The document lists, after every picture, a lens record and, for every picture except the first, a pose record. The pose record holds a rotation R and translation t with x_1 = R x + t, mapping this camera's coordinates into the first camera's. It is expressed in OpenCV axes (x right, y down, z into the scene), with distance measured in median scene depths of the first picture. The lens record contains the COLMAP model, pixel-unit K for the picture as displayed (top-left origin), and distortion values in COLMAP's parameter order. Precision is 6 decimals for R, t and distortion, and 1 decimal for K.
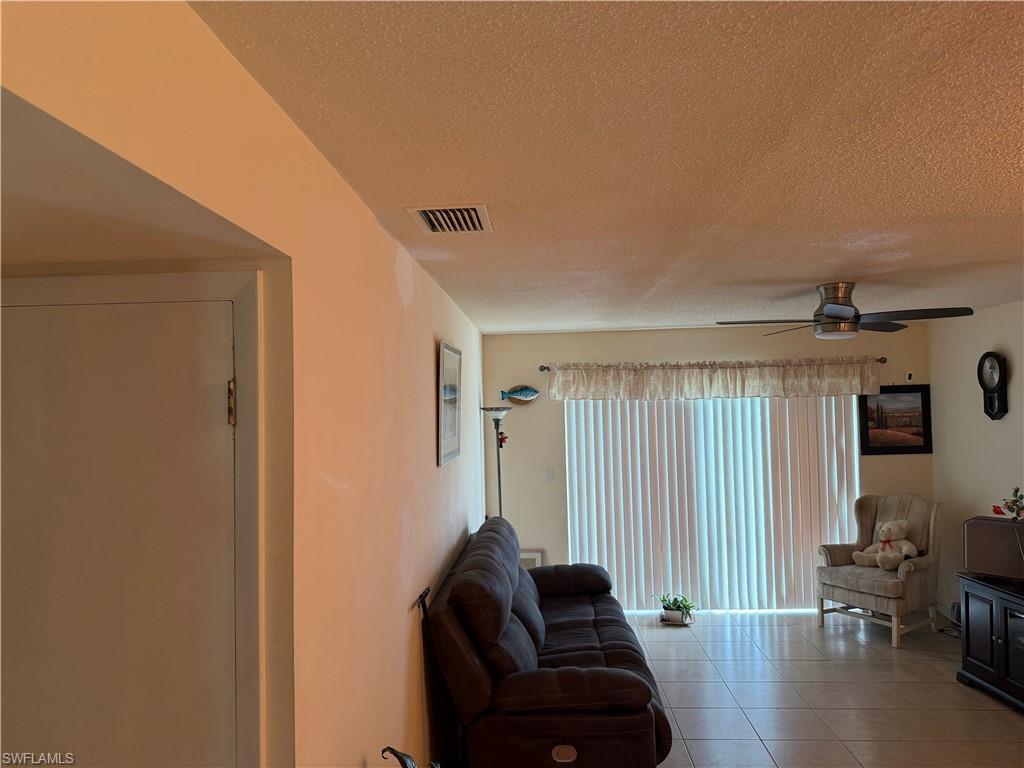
lens RADIAL K [[688.9, 0, 514.2], [0, 688.9, 388.0], [0, 0, 1]] dist [0.059309, -0.102512]
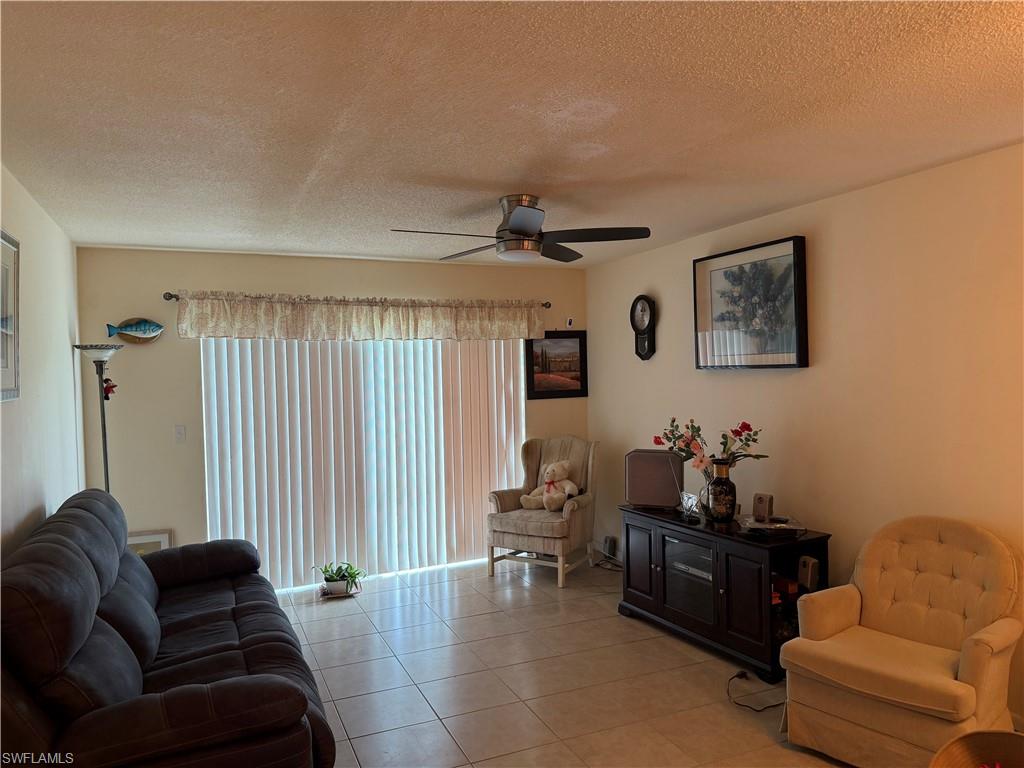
lens RADIAL K [[671.2, 0, 507.2], [0, 671.2, 382.1], [0, 0, 1]] dist [0.059673, -0.063670]
pose [[0.890787, -0.003530, 0.454408, 0.036167], [-0.008911, 0.999642, 0.025234, 0.049401], [-0.454334, -0.026528, 0.890436, 0.159693]]
